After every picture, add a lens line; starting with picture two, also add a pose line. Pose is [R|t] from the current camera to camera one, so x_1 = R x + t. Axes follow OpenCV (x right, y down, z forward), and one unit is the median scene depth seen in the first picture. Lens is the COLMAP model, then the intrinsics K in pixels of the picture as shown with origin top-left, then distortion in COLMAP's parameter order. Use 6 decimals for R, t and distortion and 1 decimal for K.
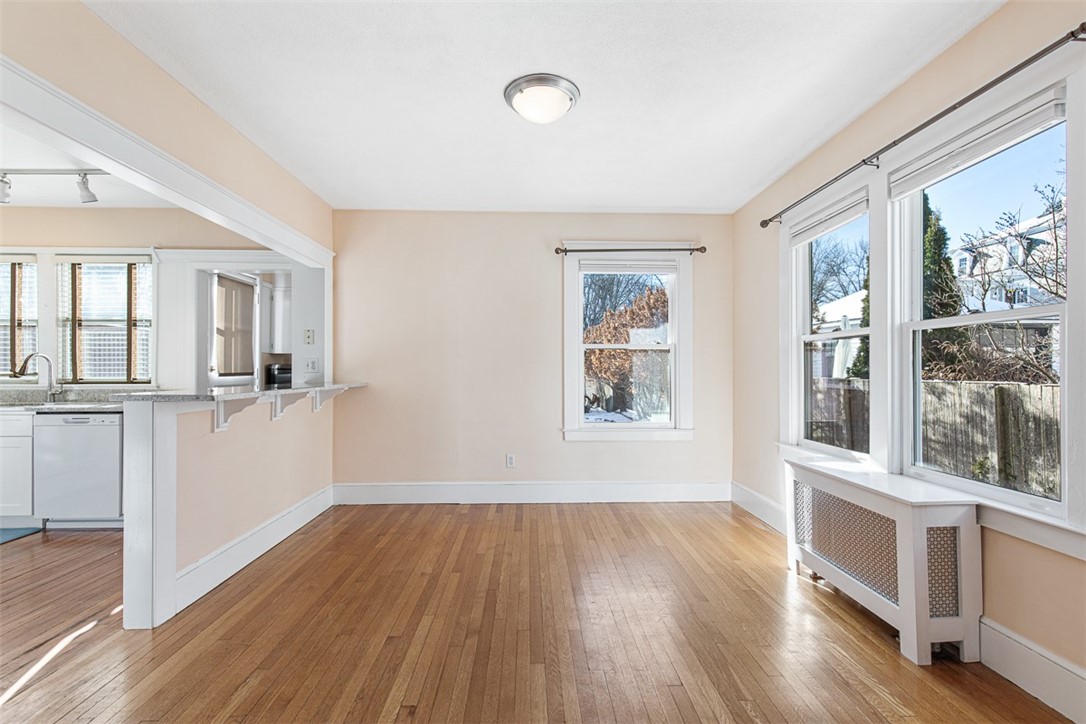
lens RADIAL K [[492.4, 0, 544.4], [0, 492.4, 366.6], [0, 0, 1]] dist [0.004603, 0.000620]
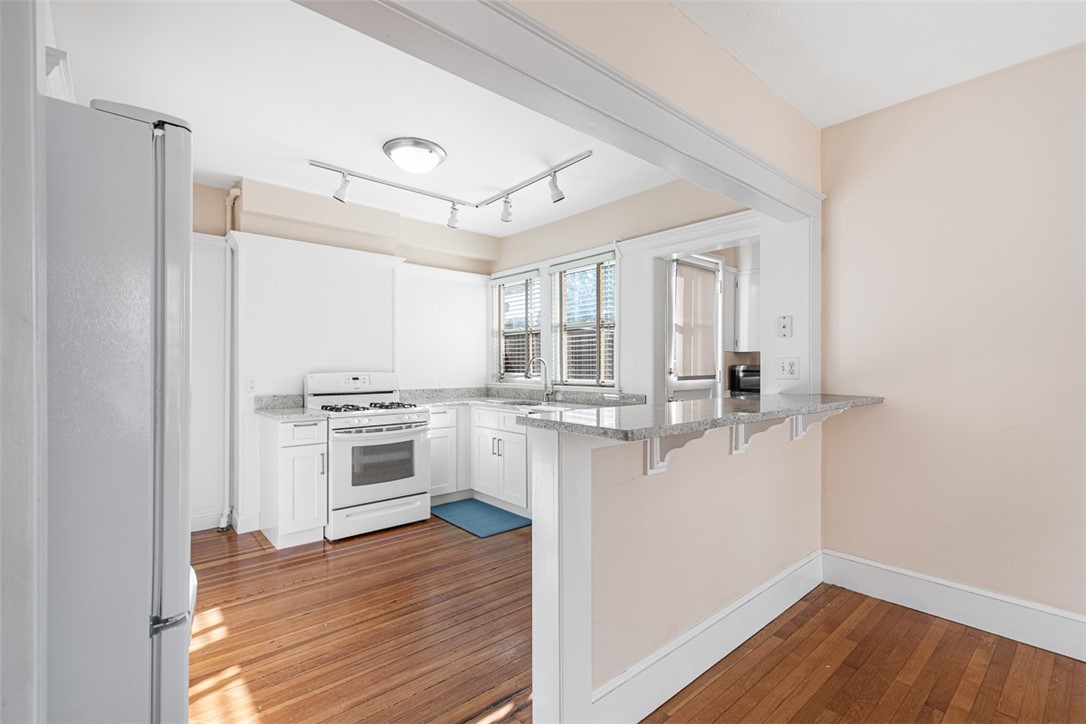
lens RADIAL K [[487.3, 0, 546.9], [0, 487.3, 368.9], [0, 0, 1]] dist [0.009232, 0.000292]
pose [[0.635007, 0.002665, -0.772501, -0.160966], [0.005110, 0.999958, 0.007651, -0.008404], [0.772489, -0.008806, 0.634967, 0.309384]]
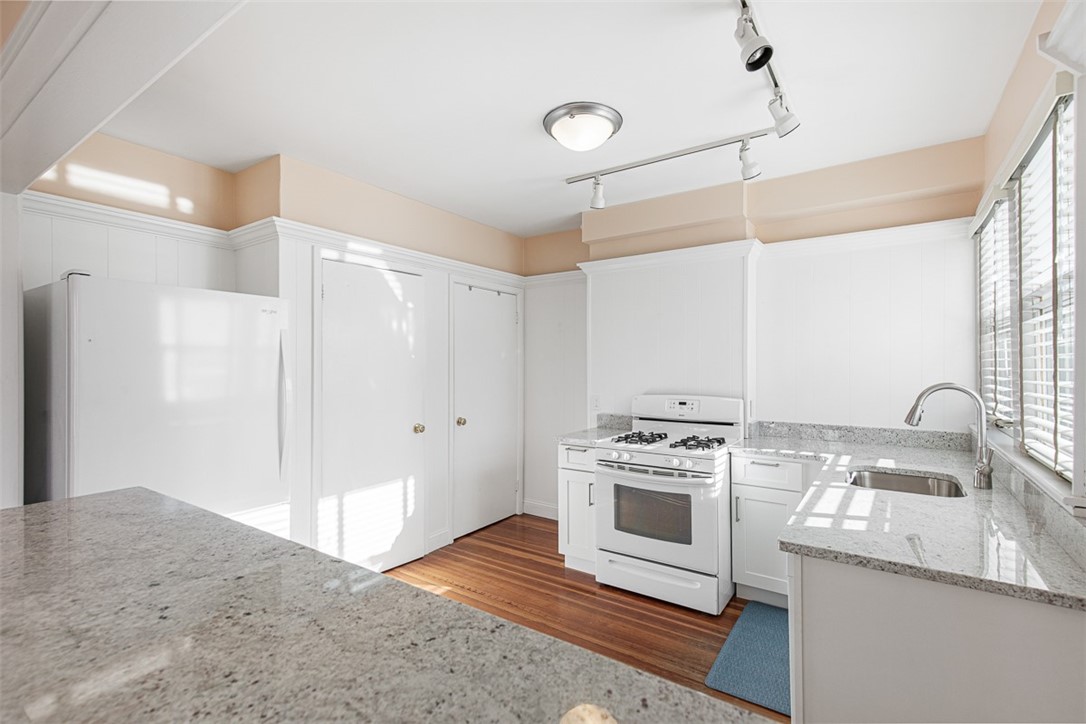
lens RADIAL K [[487.3, 0, 546.9], [0, 487.3, 368.9], [0, 0, 1]] dist [0.009232, 0.000292]
pose [[-0.589317, 0.003912, -0.807893, -0.368235], [0.006298, 0.999980, 0.000248, -0.041451], [0.807878, -0.004942, -0.589330, 0.914067]]
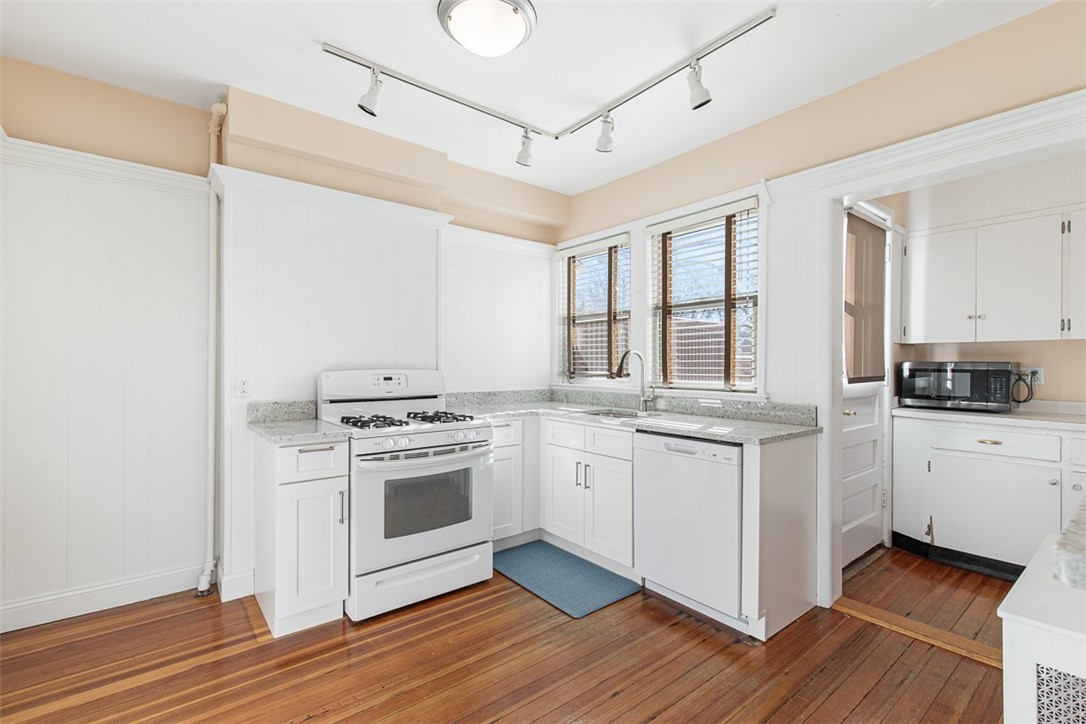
lens RADIAL K [[487.3, 0, 546.9], [0, 487.3, 368.9], [0, 0, 1]] dist [0.009232, 0.000292]
pose [[0.603397, 0.009473, -0.797384, -0.450161], [0.001495, 0.999914, 0.013011, -0.006351], [0.797439, -0.009043, 0.603331, 0.389568]]
